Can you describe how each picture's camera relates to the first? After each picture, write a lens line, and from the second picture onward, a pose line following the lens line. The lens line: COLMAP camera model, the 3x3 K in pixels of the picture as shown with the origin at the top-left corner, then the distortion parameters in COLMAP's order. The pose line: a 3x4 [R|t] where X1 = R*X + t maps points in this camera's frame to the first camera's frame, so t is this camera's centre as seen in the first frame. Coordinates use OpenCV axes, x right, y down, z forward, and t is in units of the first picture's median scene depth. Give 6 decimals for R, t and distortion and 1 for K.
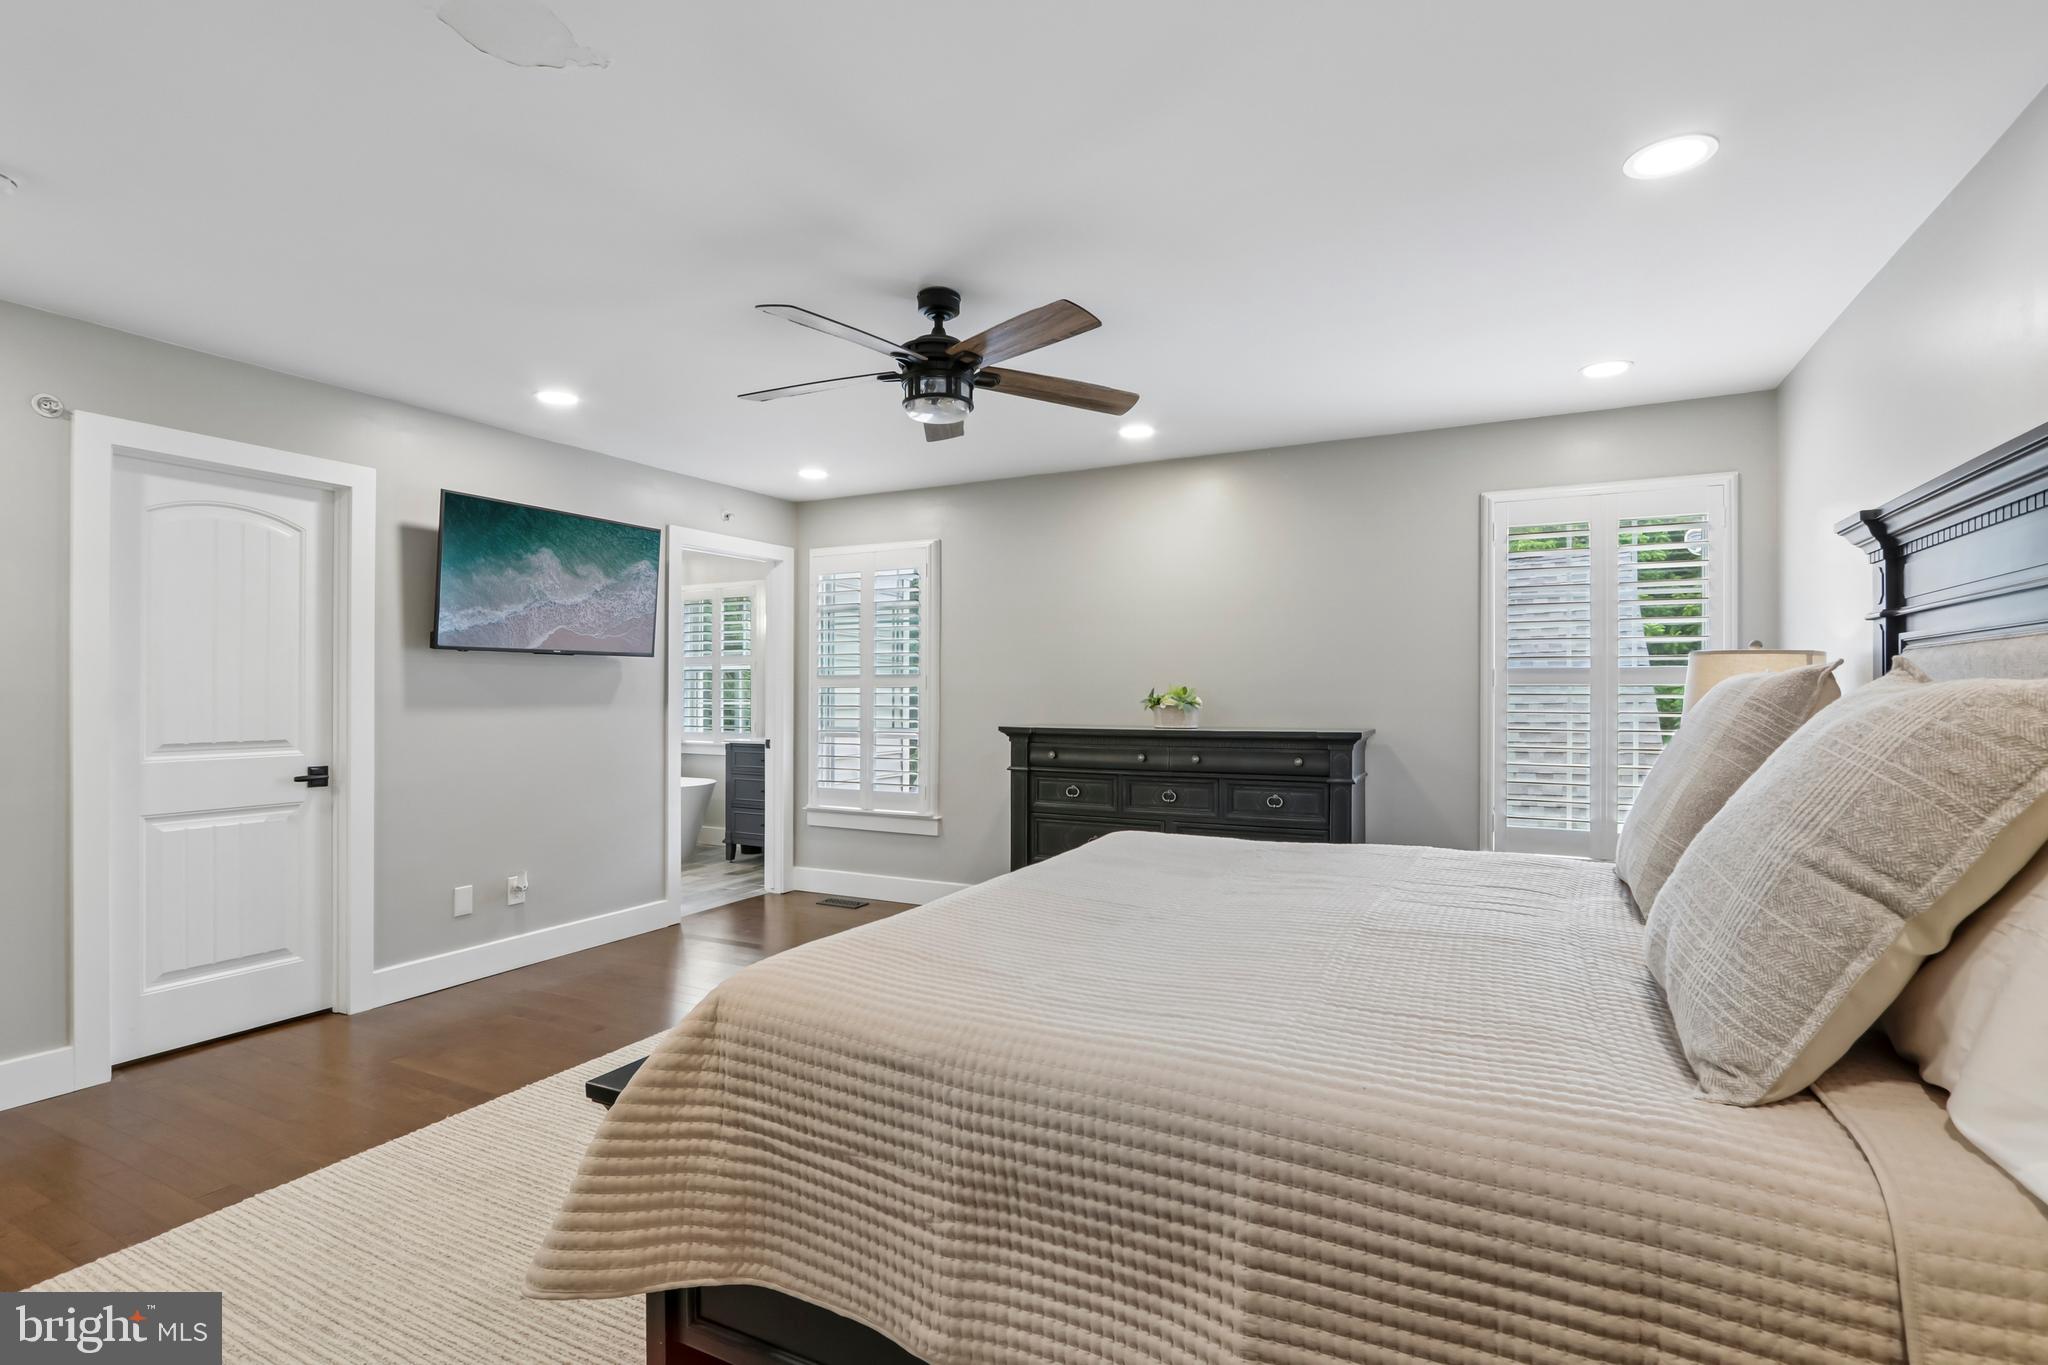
lens RADIAL K [[966.8, 0, 1027.3], [0, 966.8, 694.8], [0, 0, 1]] dist [-0.001413, -0.000321]
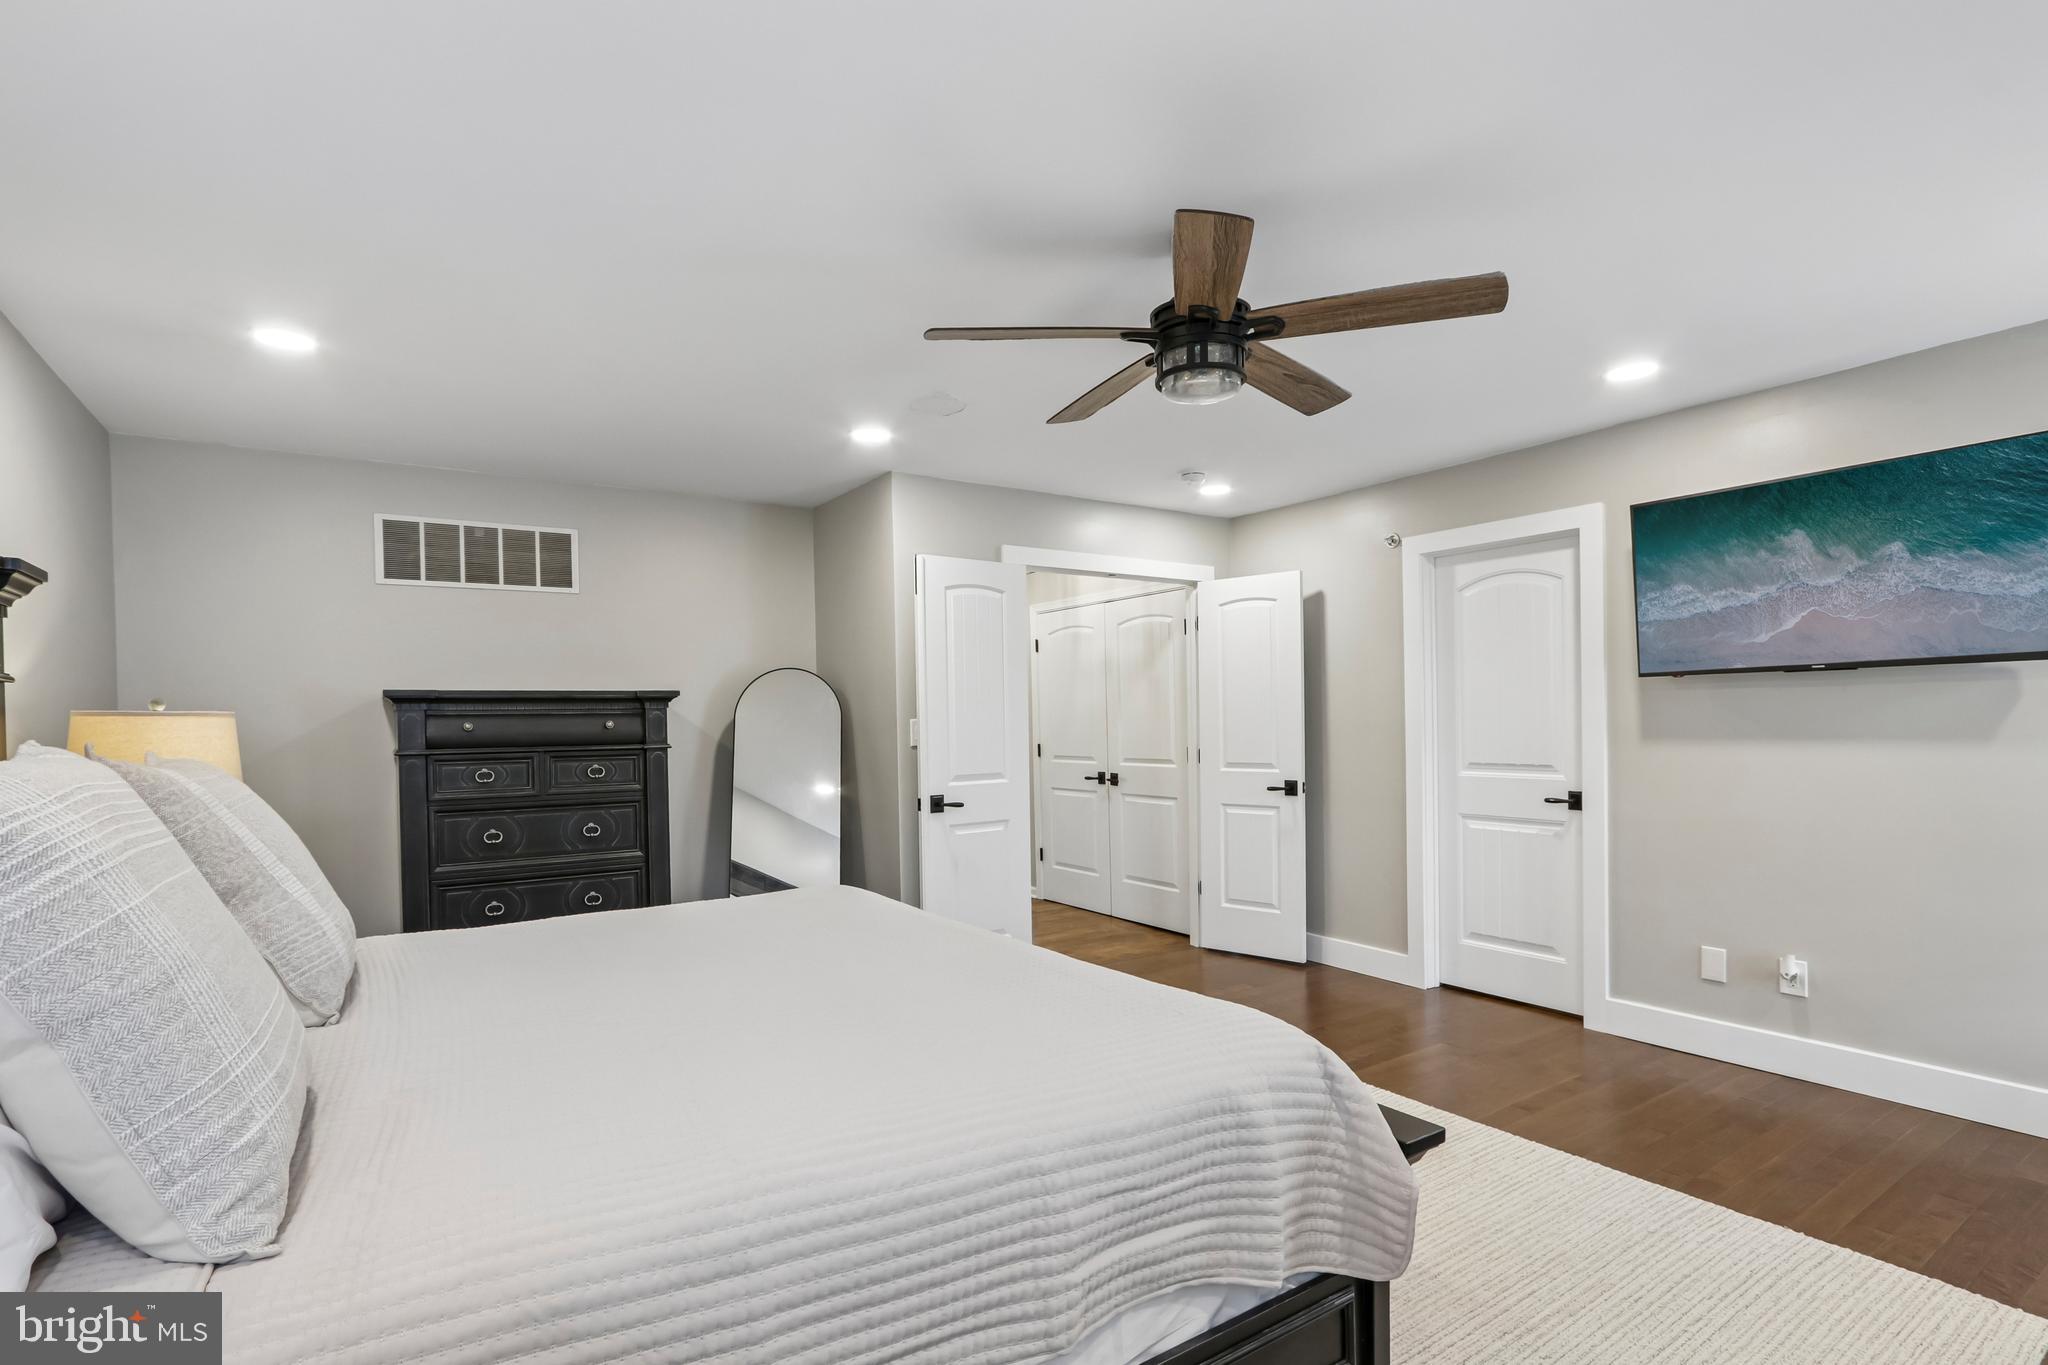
lens RADIAL K [[950.0, 0, 1029.7], [0, 950.0, 748.9], [0, 0, 1]] dist [-0.001230, -0.000124]
pose [[-0.468877, 0.034645, -0.882584, 0.501374], [0.014651, 0.999398, 0.031447, -0.016289], [0.883142, 0.001814, -0.469102, 0.968990]]
